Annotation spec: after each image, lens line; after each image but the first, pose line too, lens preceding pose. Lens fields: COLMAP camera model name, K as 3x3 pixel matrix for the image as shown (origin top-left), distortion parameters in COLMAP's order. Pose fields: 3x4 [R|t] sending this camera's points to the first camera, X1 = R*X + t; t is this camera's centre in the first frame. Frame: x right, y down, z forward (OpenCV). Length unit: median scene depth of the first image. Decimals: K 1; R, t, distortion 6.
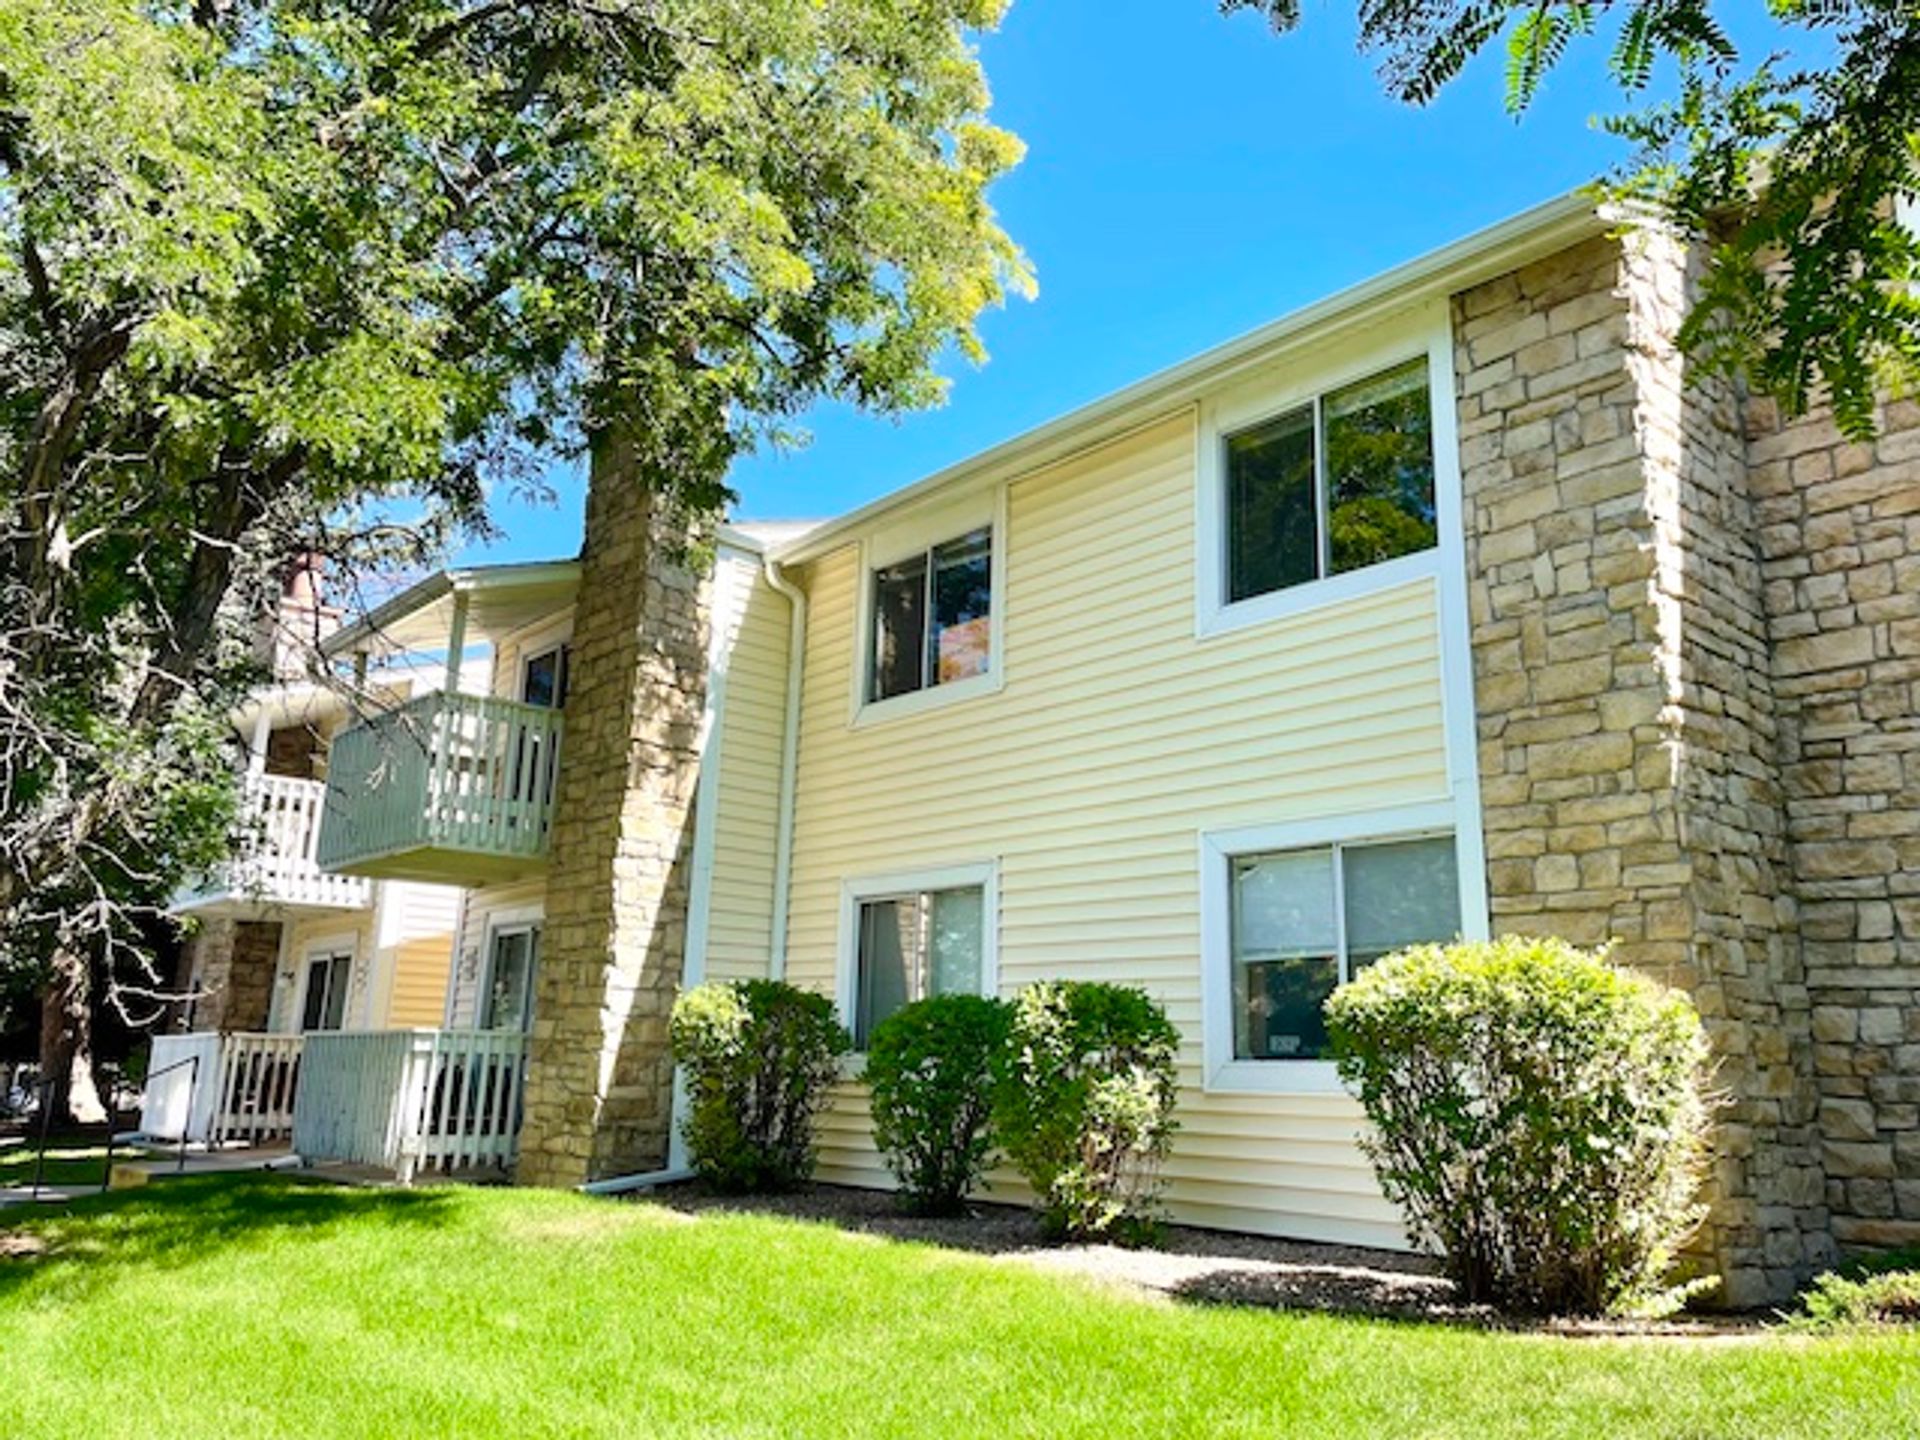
lens RADIAL K [[1454.5, 0, 957.5], [0, 1454.5, 710.7], [0, 0, 1]] dist [0.067717, 0.000183]
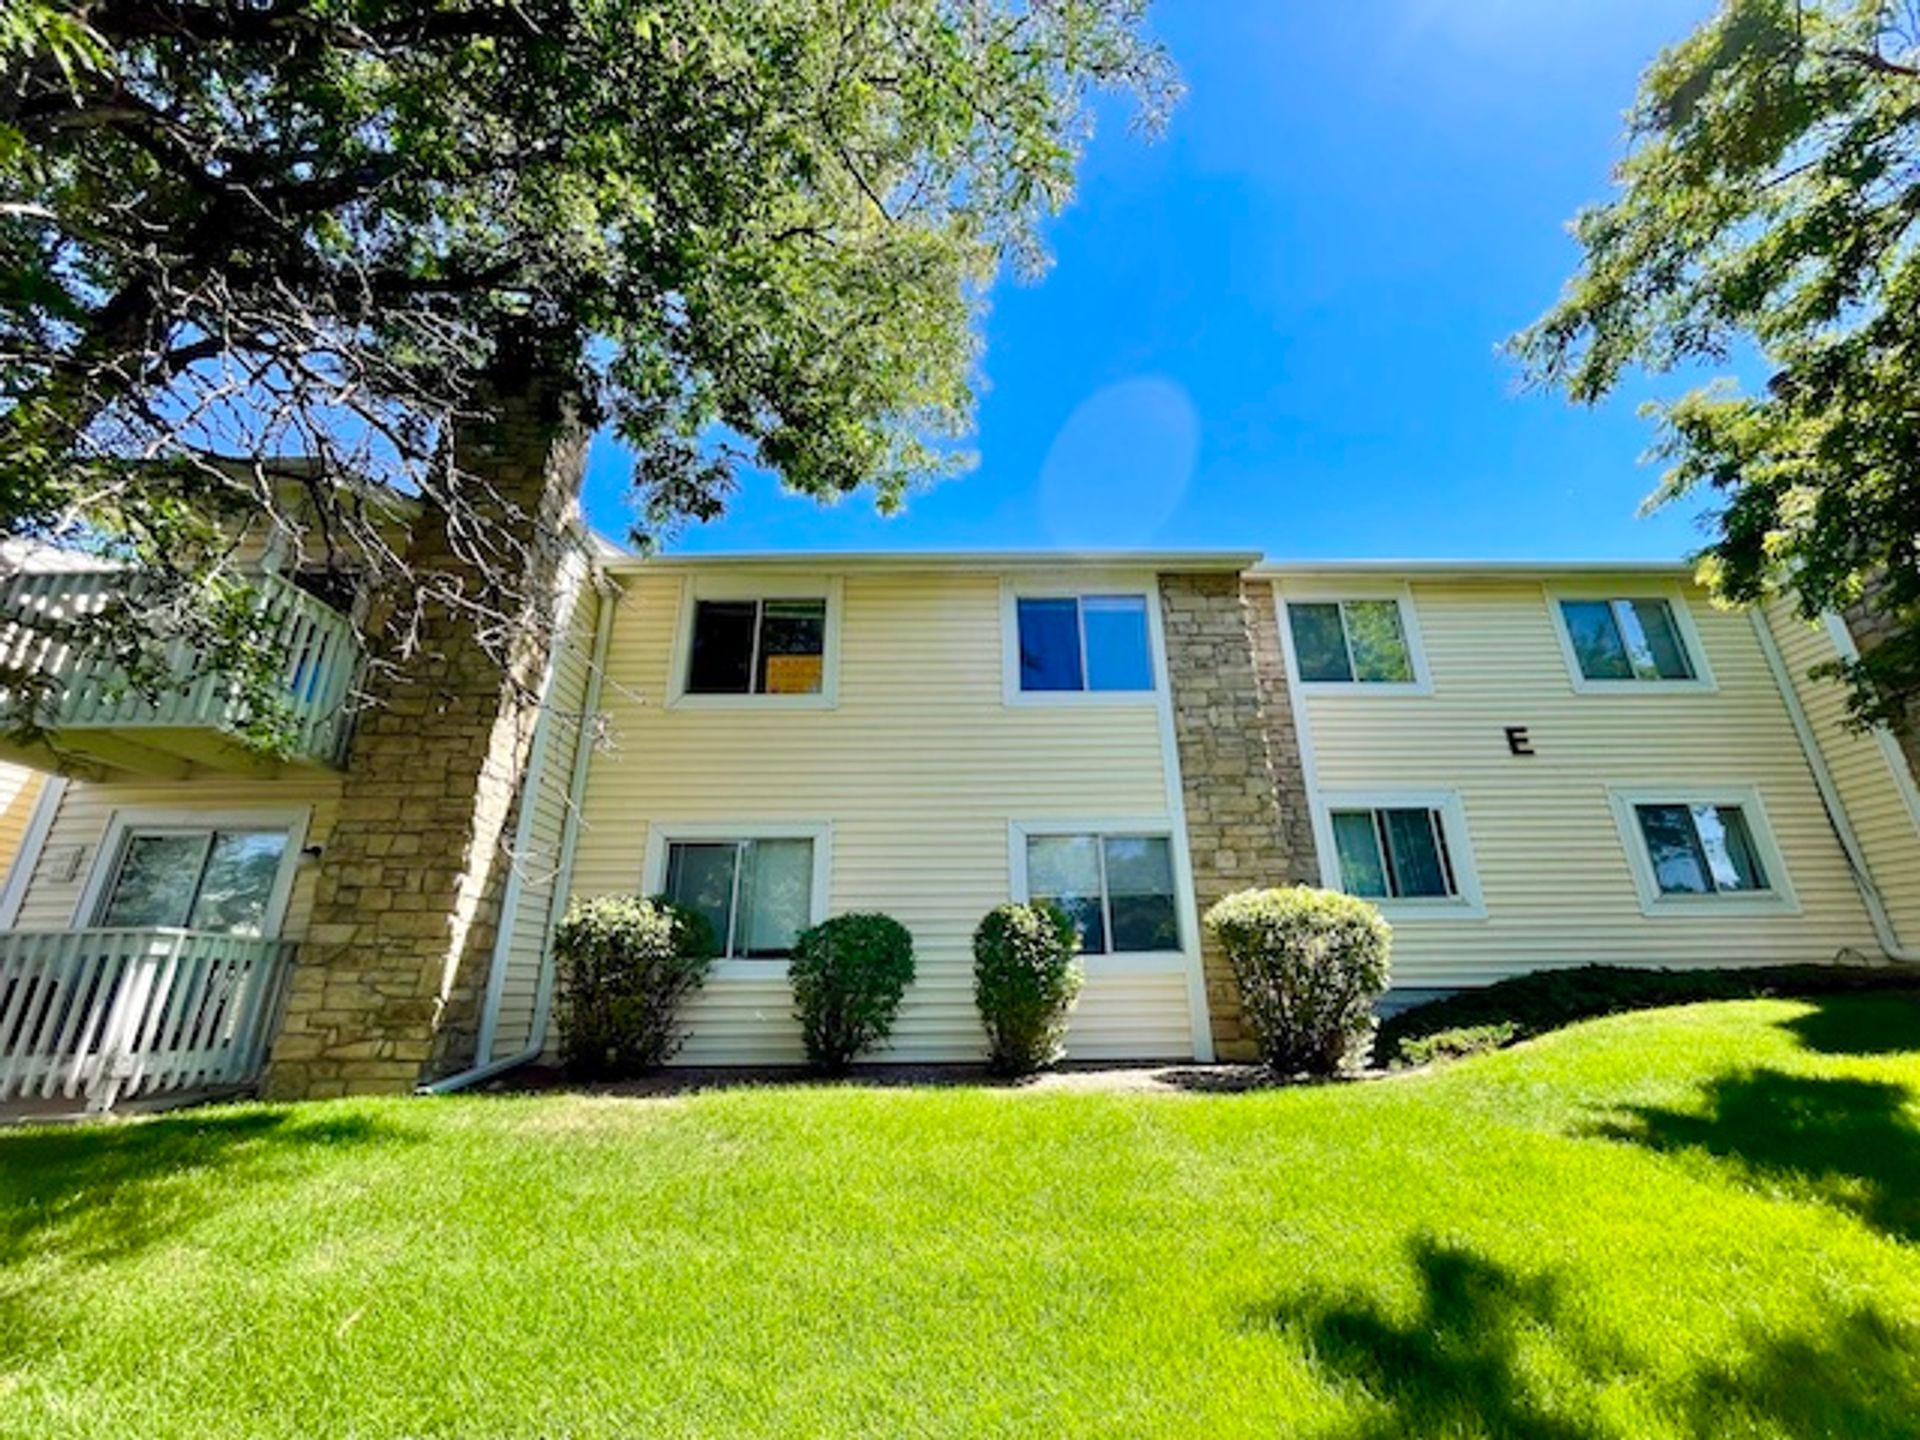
lens RADIAL K [[783.3, 0, 959.5], [0, 783.3, 724.6], [0, 0, 1]] dist [-0.001965, -0.000254]
pose [[0.653100, 0.216664, 0.725615, -0.444204], [-0.156275, 0.976132, -0.150810, 0.098686], [-0.740971, -0.014901, 0.671371, 0.356151]]
